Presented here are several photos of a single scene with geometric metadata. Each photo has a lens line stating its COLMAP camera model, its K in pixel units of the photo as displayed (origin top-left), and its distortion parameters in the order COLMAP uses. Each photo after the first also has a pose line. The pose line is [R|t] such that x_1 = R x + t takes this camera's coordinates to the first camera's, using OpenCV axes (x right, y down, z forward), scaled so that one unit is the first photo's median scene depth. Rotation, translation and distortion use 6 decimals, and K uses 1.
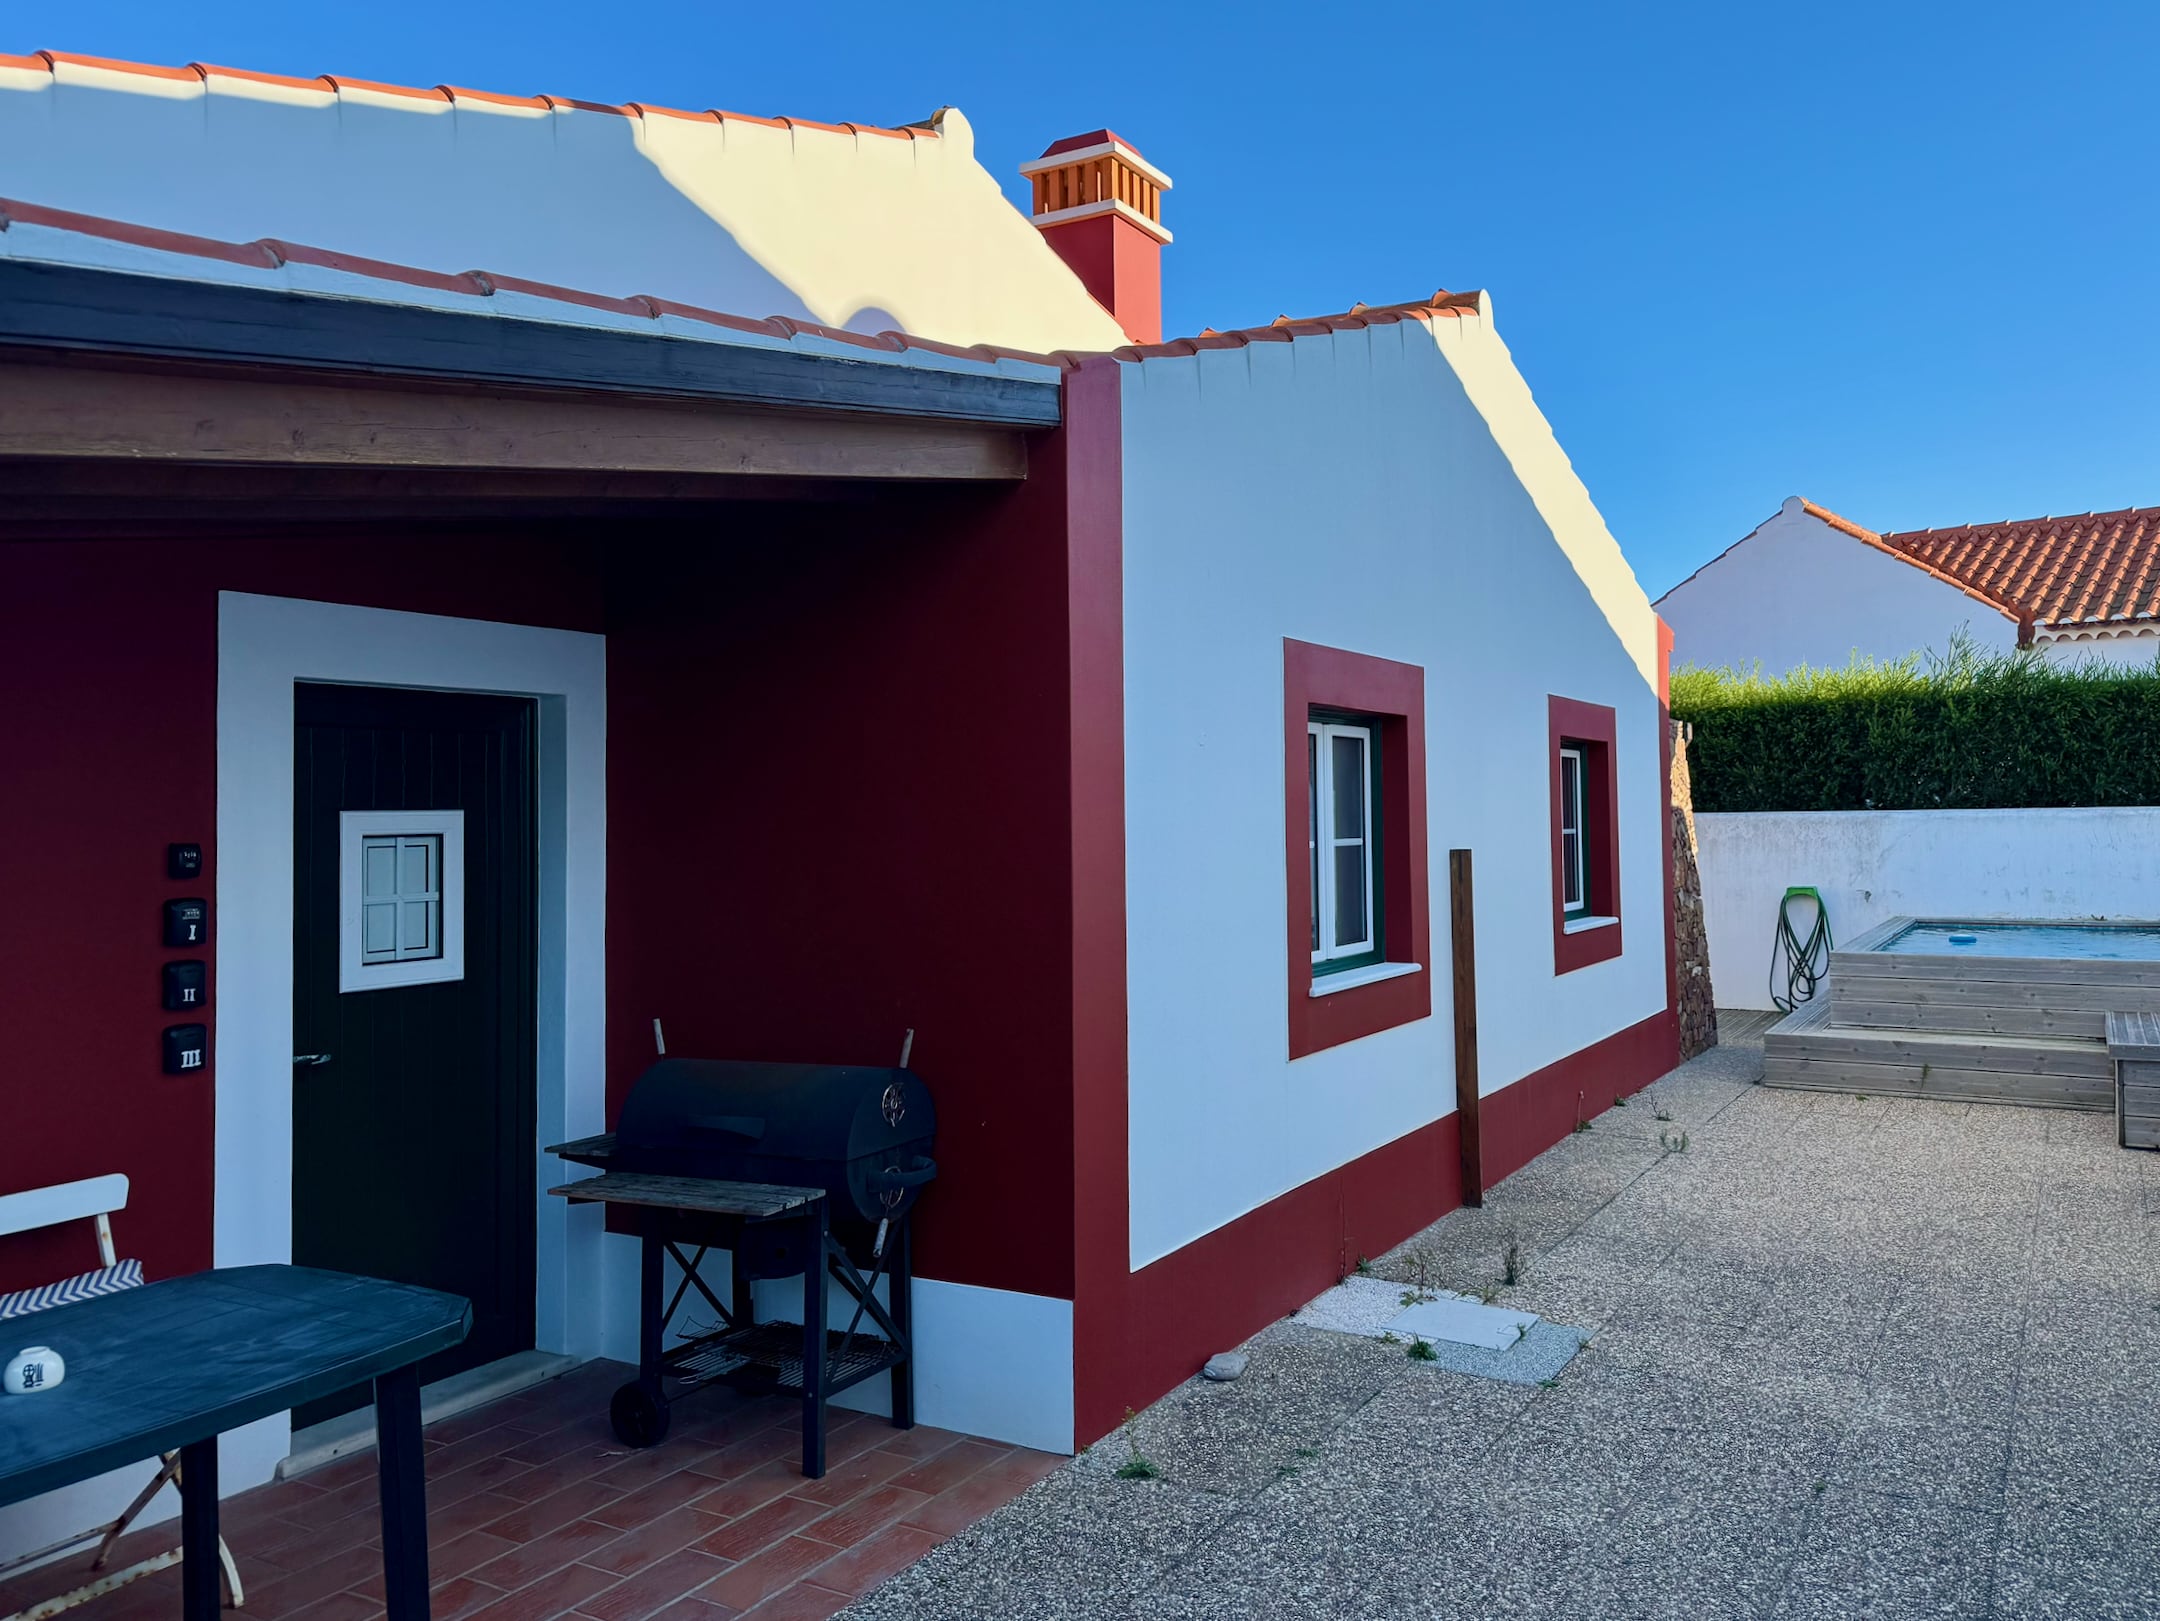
lens RADIAL K [[1748.6, 0, 1080.0], [0, 1748.6, 810.5], [0, 0, 1]] dist [-0.012657, -0.083080]
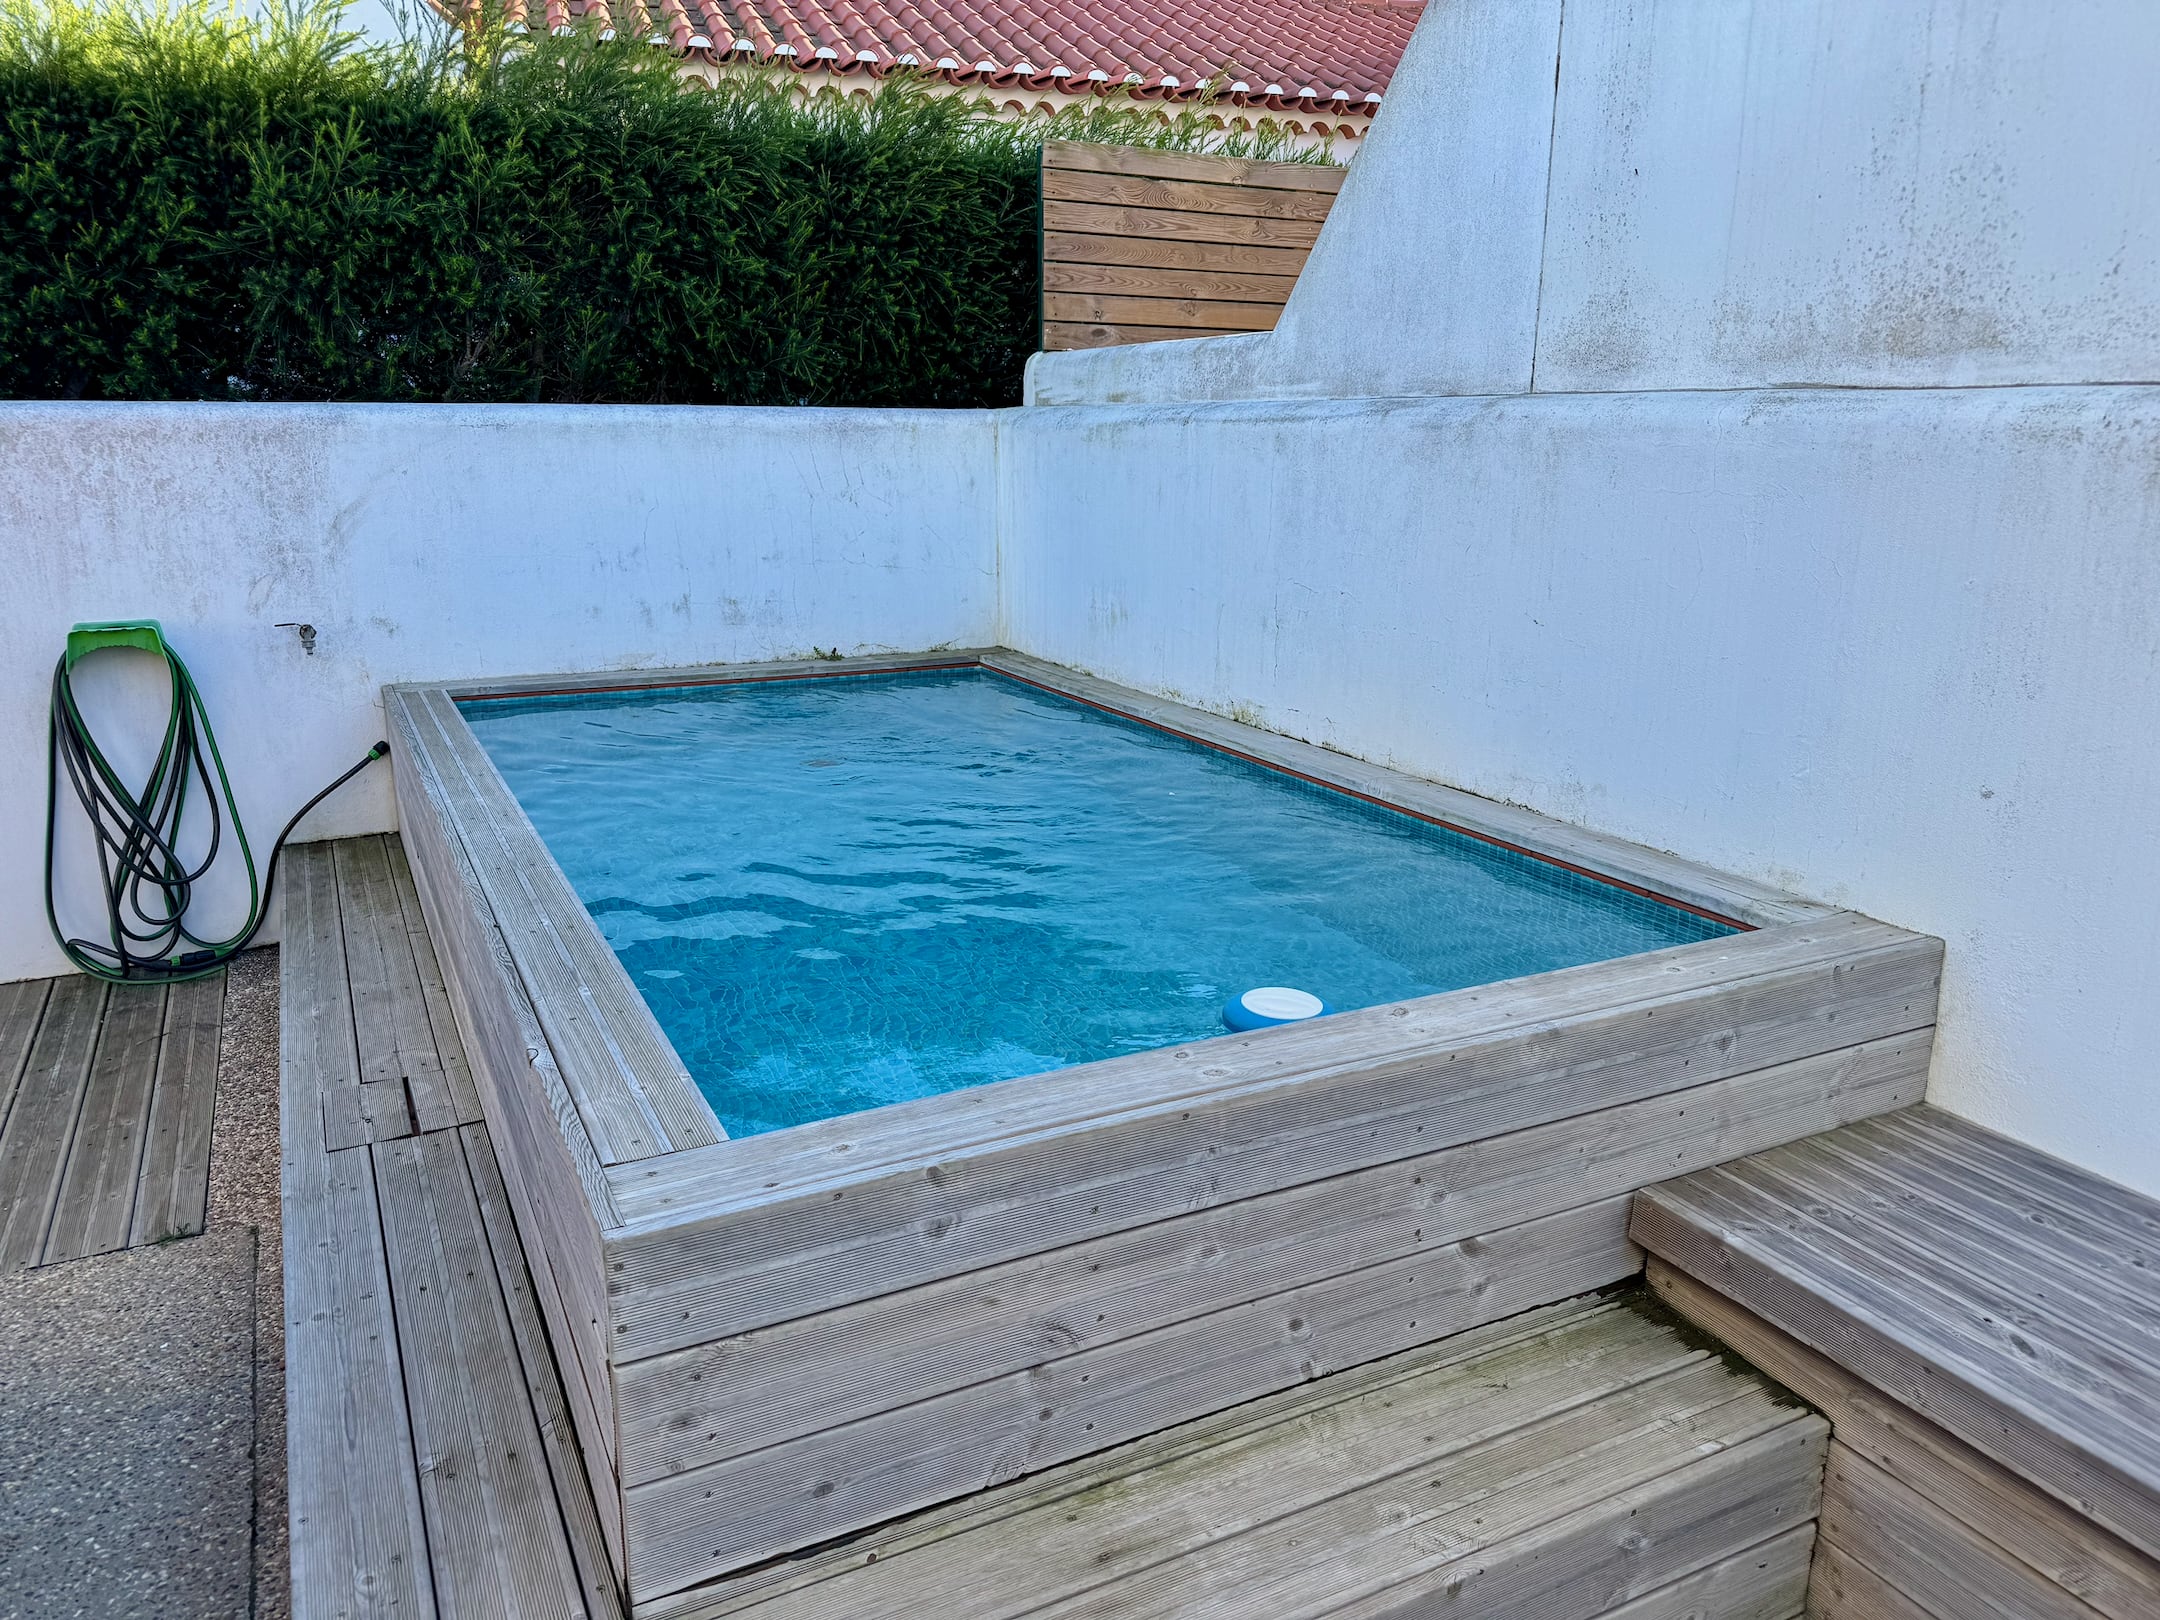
lens RADIAL K [[1526.2, 0, 1080.0], [0, 1526.2, 810.0], [0, 0, 1]] dist [0.043305, -0.065408]
pose [[0.529195, -0.193250, 0.826200, 0.257606], [-0.018752, 0.970817, 0.239088, 0.002919], [-0.848293, -0.142017, 0.510128, 0.676787]]
